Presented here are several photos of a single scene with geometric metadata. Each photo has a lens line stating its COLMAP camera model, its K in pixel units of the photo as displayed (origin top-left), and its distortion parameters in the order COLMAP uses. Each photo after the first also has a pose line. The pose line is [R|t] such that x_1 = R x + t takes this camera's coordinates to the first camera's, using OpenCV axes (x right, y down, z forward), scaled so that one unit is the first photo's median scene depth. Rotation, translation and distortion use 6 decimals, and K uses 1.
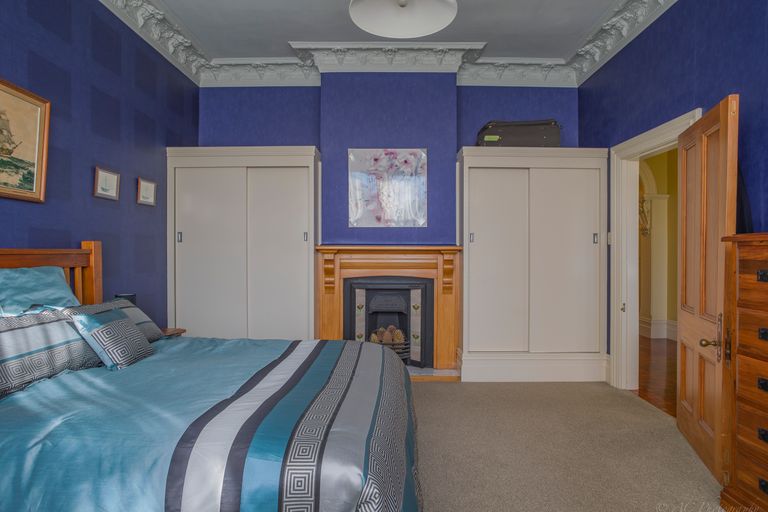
lens RADIAL K [[438.5, 0, 384.7], [0, 438.5, 256.5], [0, 0, 1]] dist [-0.036926, 0.008100]
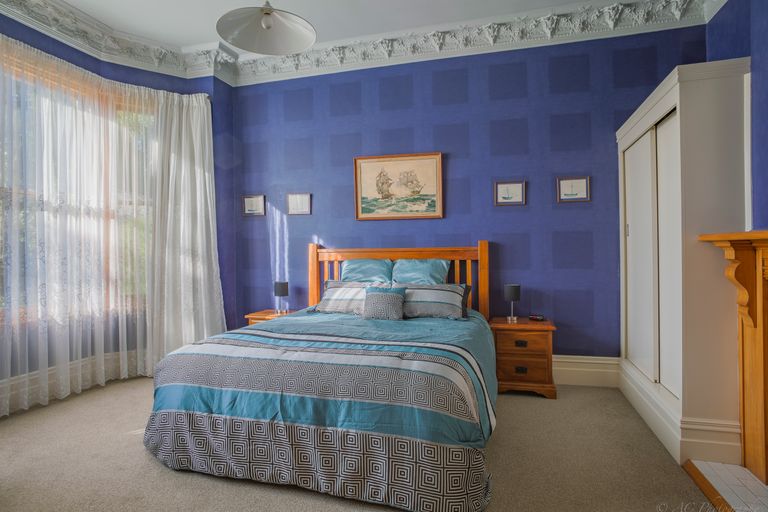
lens RADIAL K [[438.5, 0, 383.3], [0, 438.5, 254.0], [0, 0, 1]] dist [-0.036926, 0.008100]
pose [[-0.273055, -0.003604, -0.961992, 0.809353], [-0.000462, 0.999993, -0.003615, 0.011290], [0.961998, -0.000543, -0.273055, 1.263440]]
